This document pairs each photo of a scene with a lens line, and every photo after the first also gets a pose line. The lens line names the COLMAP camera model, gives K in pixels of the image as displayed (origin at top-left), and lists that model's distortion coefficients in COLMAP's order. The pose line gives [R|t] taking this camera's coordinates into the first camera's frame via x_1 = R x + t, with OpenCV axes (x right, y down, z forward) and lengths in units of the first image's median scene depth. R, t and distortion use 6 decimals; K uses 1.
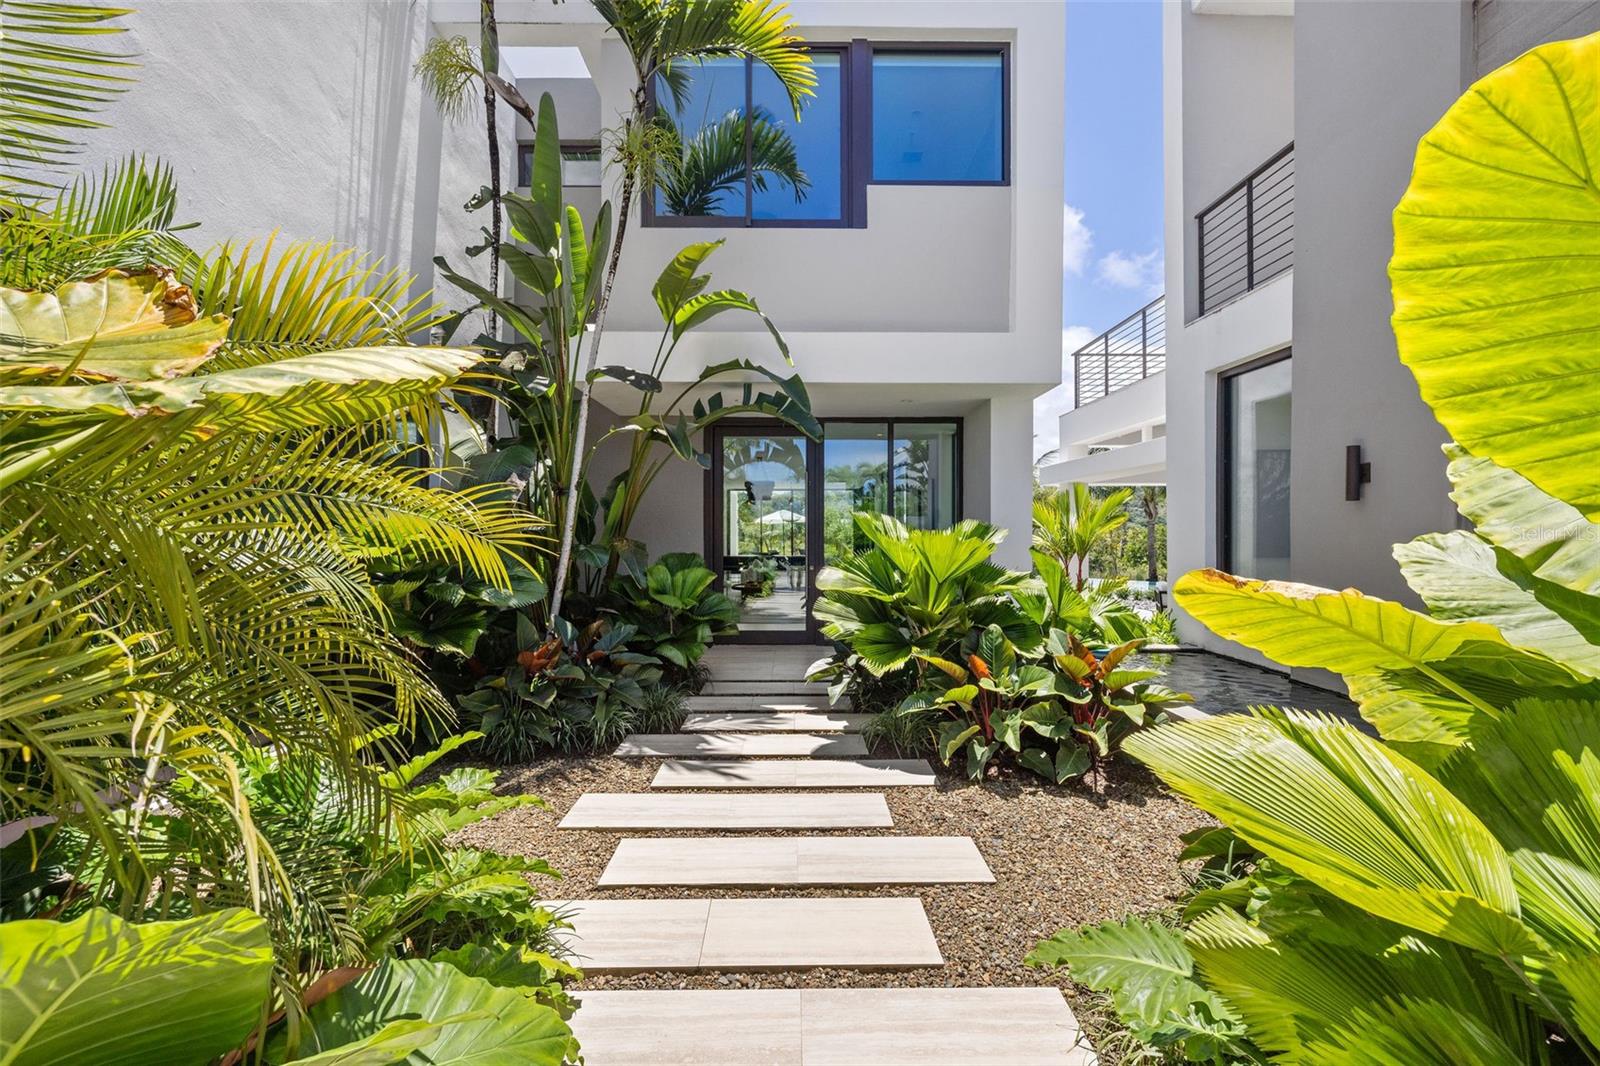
lens RADIAL K [[703.7, 0, 803.4], [0, 703.7, 531.2], [0, 0, 1]] dist [0.008801, -0.000431]
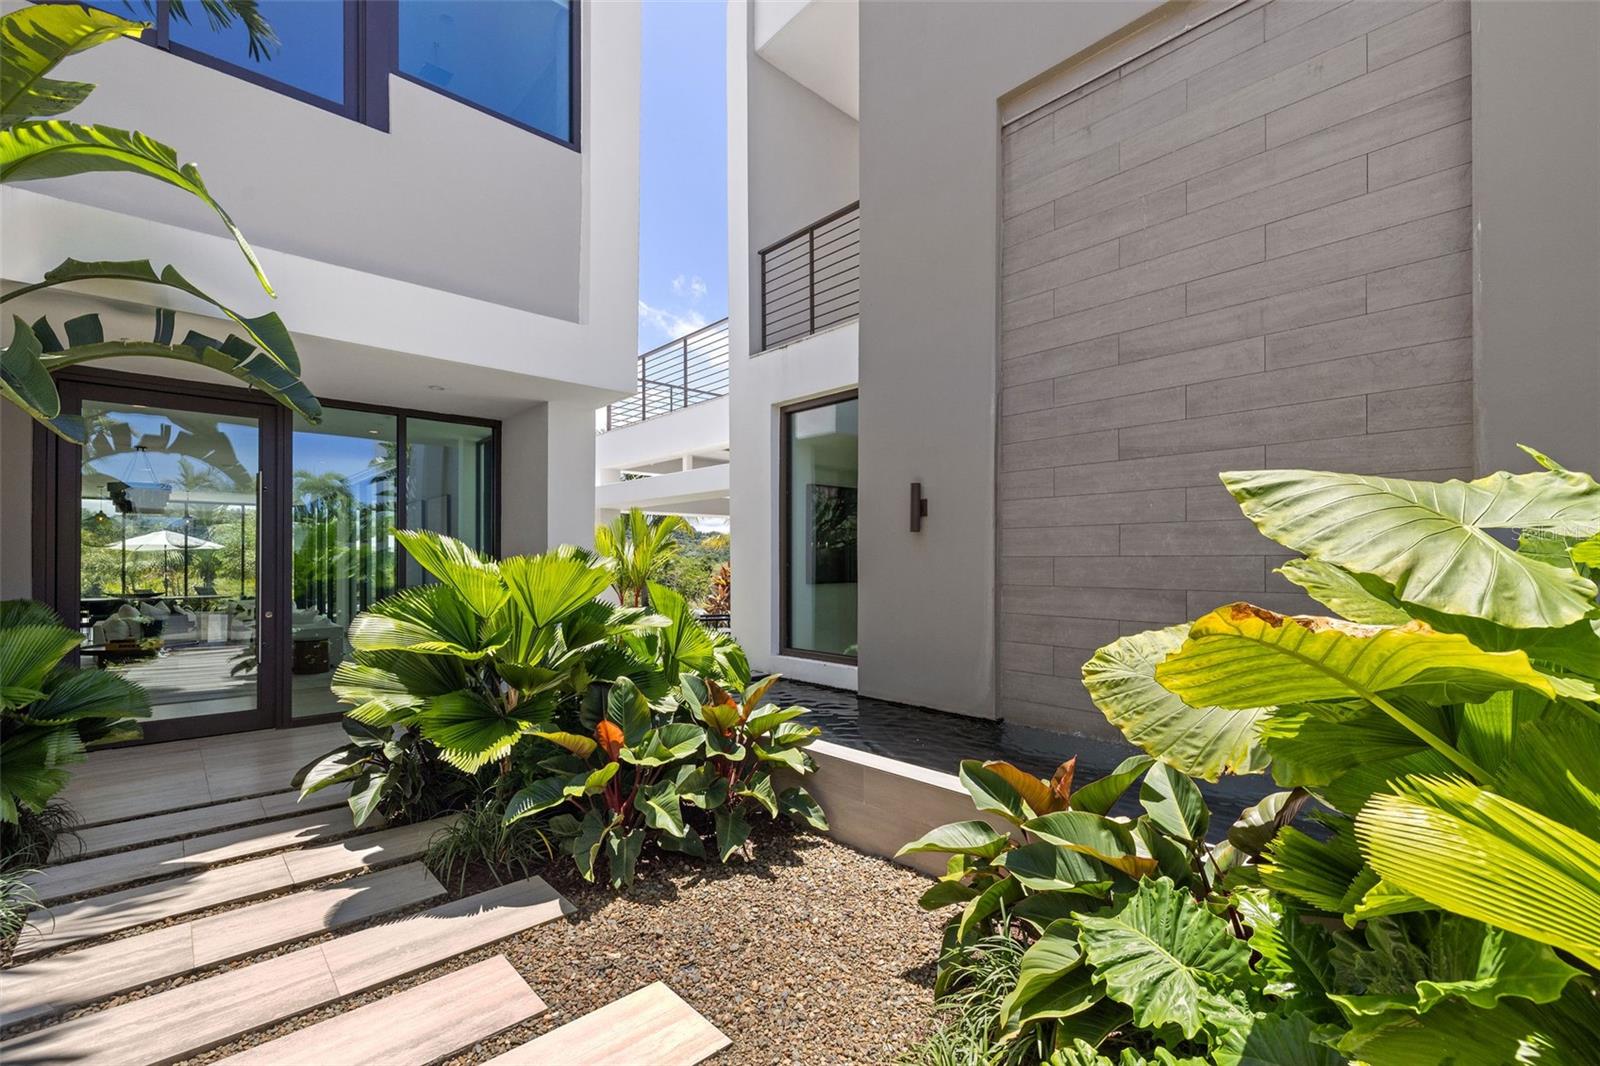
lens RADIAL K [[703.7, 0, 793.4], [0, 703.7, 551.8], [0, 0, 1]] dist [0.008801, -0.000431]
pose [[0.745766, 0.008497, 0.666154, -0.098228], [0.001604, 0.999893, -0.014550, 0.004239], [-0.666206, 0.011919, 0.745672, 0.248679]]
